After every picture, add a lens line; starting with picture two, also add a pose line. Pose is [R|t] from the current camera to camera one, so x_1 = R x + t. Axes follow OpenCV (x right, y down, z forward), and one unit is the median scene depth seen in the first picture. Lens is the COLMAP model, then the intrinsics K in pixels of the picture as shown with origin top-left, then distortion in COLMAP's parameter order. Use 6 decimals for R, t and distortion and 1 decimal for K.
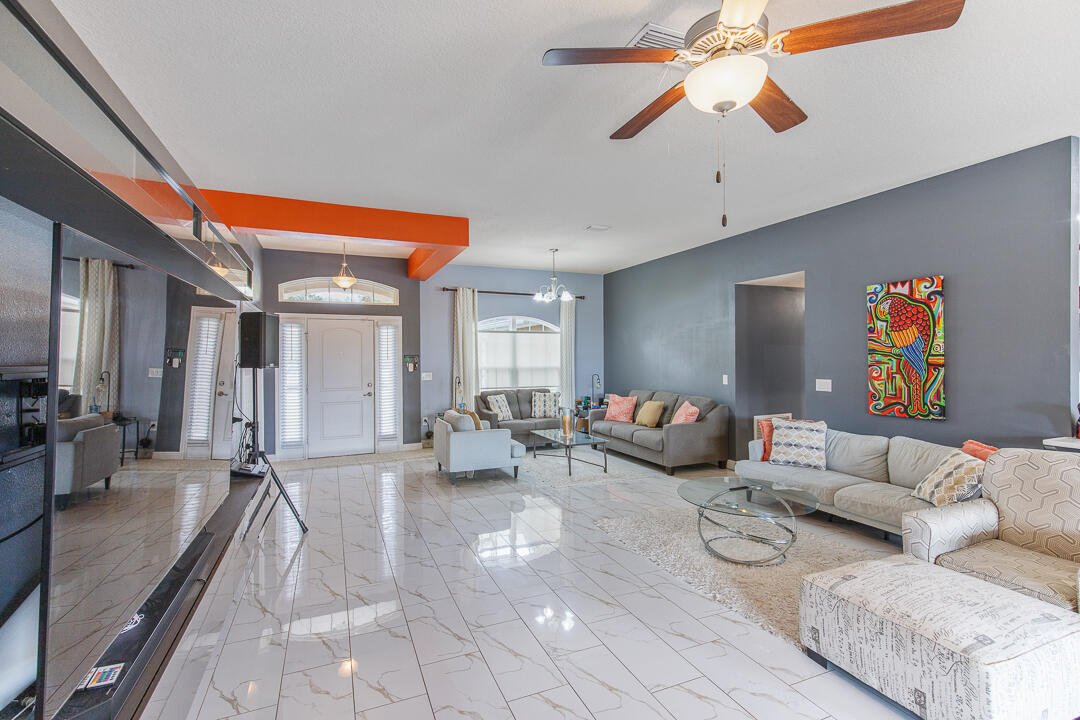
lens RADIAL K [[486.1, 0, 538.3], [0, 486.1, 353.7], [0, 0, 1]] dist [0.001631, -0.000001]
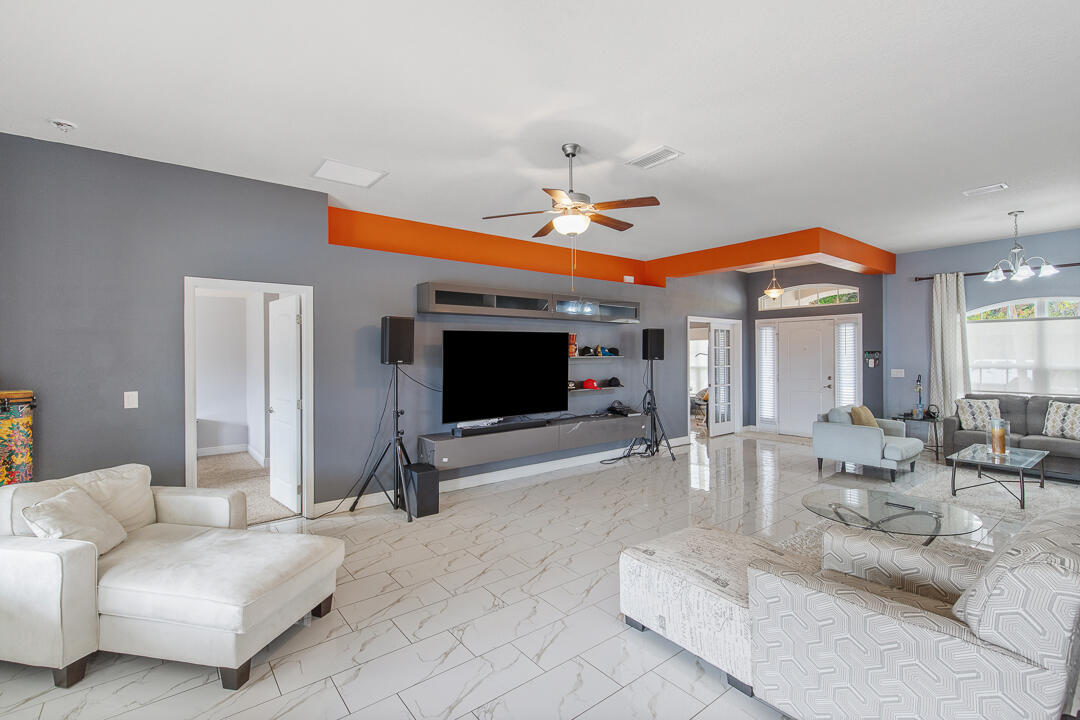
lens RADIAL K [[486.1, 0, 538.3], [0, 486.1, 353.7], [0, 0, 1]] dist [0.001631, -0.000001]
pose [[0.255400, 0.002603, -0.966832, 0.906104], [0.010348, 0.999932, 0.005426, -0.006967], [0.966780, -0.011391, 0.255356, 0.127383]]
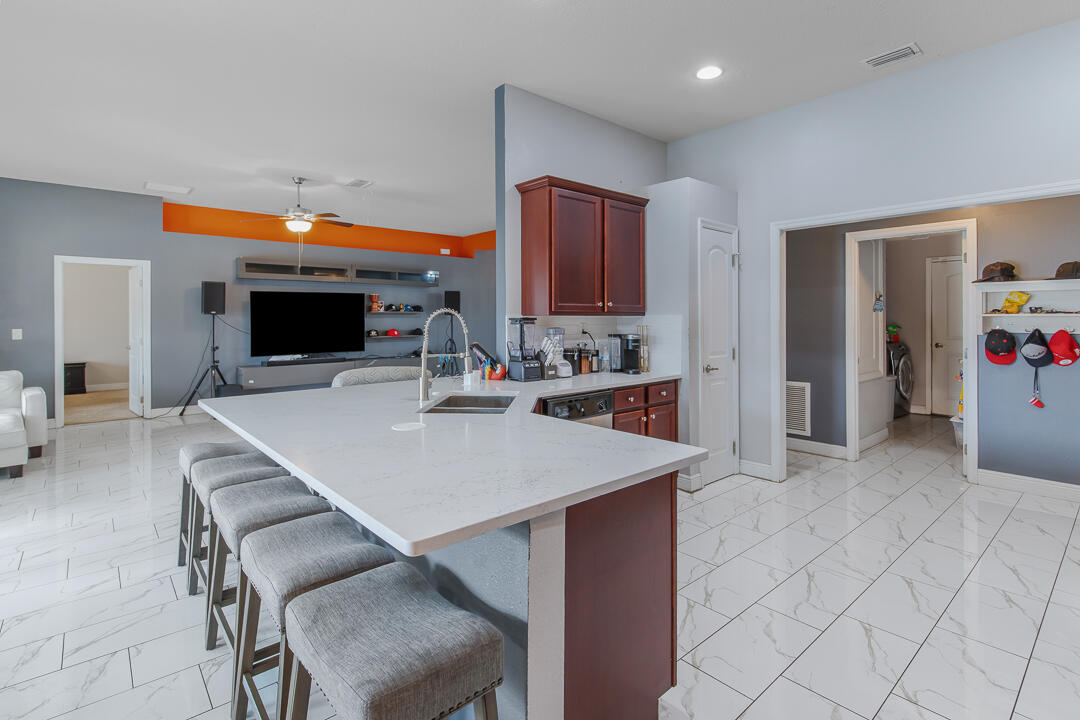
lens RADIAL K [[522.5, 0, 538.1], [0, 522.5, 317.6], [0, 0, 1]] dist [-0.001627, -0.000675]
pose [[0.295972, 0.003666, -0.955190, 1.660764], [0.006007, 0.999966, 0.005699, 0.024918], [0.955178, -0.007425, 0.295940, 0.580058]]
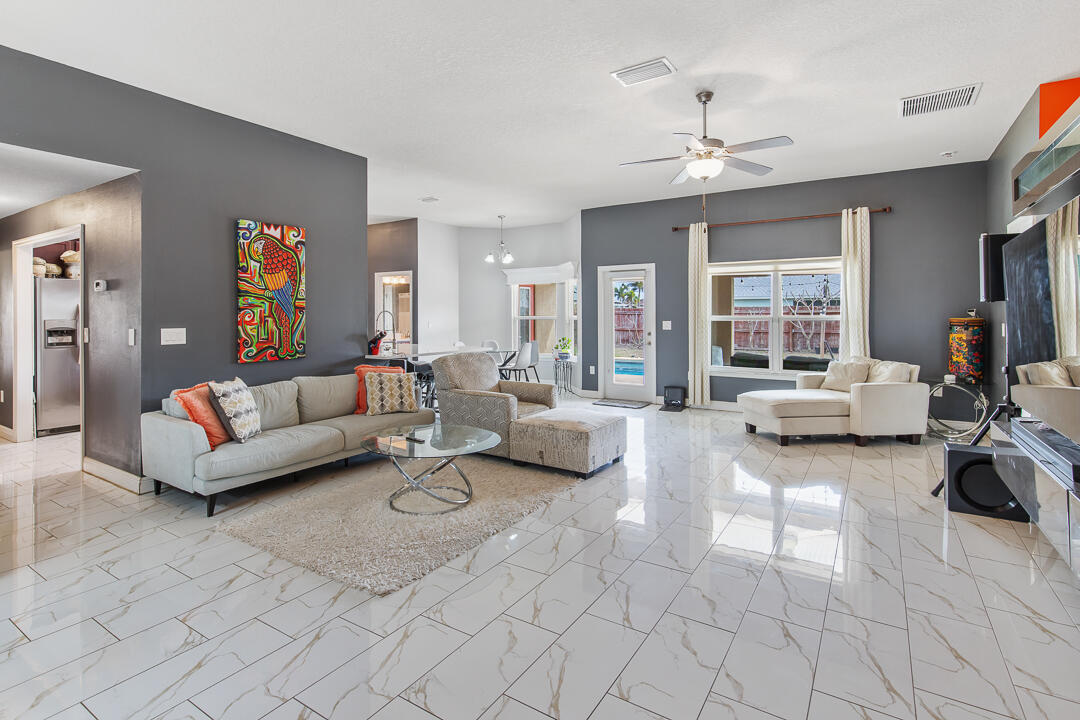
lens RADIAL K [[522.5, 0, 538.1], [0, 522.5, 317.6], [0, 0, 1]] dist [-0.001627, -0.000675]
pose [[-0.559578, 0.000776, 0.828778, -0.432512], [-0.001224, 0.999998, -0.001763, 0.042827], [-0.828777, -0.002001, -0.559575, 1.124656]]
